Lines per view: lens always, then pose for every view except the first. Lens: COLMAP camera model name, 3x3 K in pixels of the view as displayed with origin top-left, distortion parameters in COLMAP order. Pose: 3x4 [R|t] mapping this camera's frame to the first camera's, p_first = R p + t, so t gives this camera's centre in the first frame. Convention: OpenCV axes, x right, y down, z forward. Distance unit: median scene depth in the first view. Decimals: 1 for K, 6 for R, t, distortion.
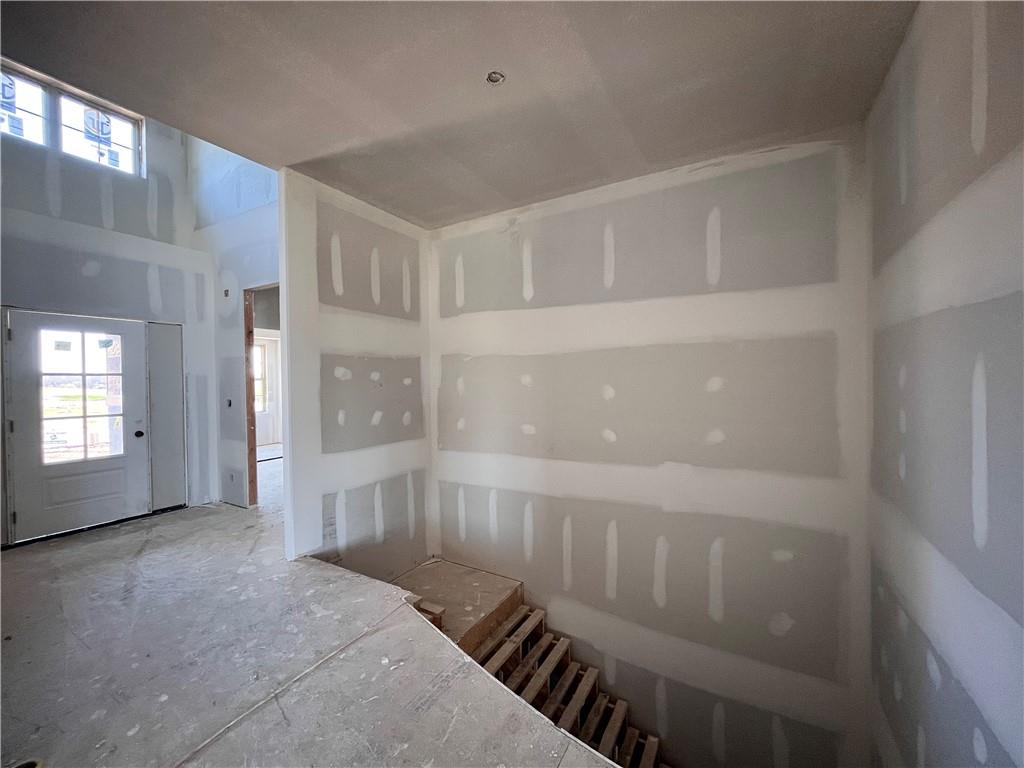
lens RADIAL K [[414.0, 0, 510.5], [0, 414.0, 383.2], [0, 0, 1]] dist [-0.002743, 0.000258]
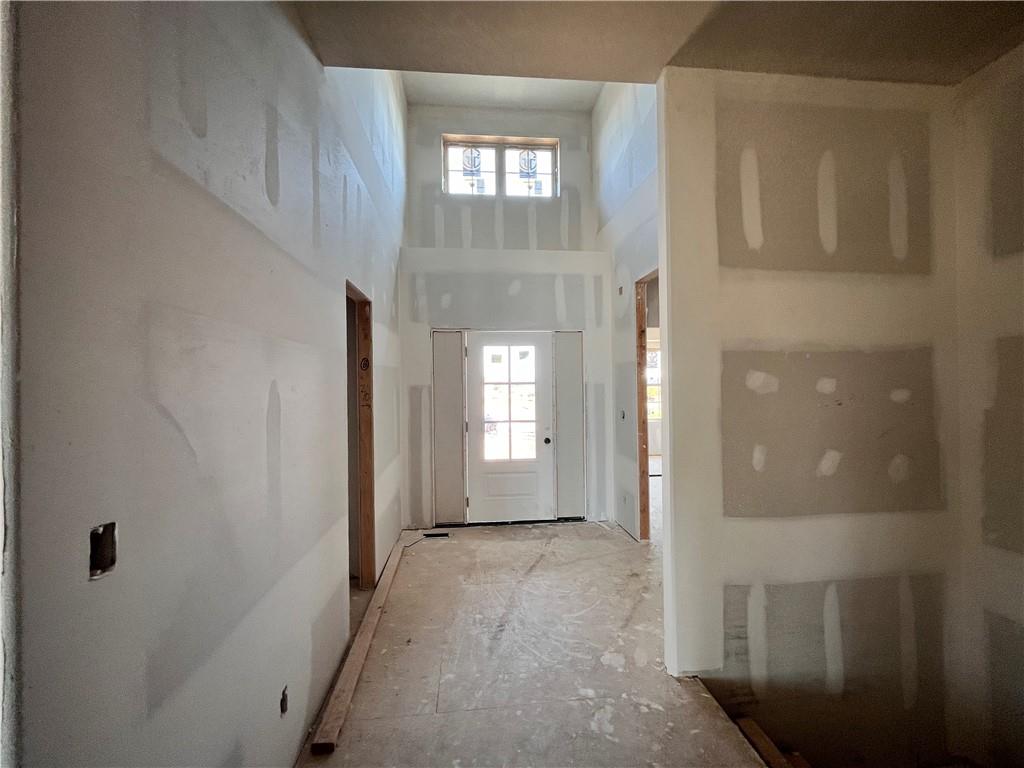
lens RADIAL K [[414.0, 0, 508.3], [0, 414.0, 383.7], [0, 0, 1]] dist [-0.002743, 0.000258]
pose [[0.589146, -0.000452, -0.808027, -0.127109], [-0.004120, 0.999985, -0.003564, -0.015618], [0.808016, 0.005428, 0.589135, 0.324329]]
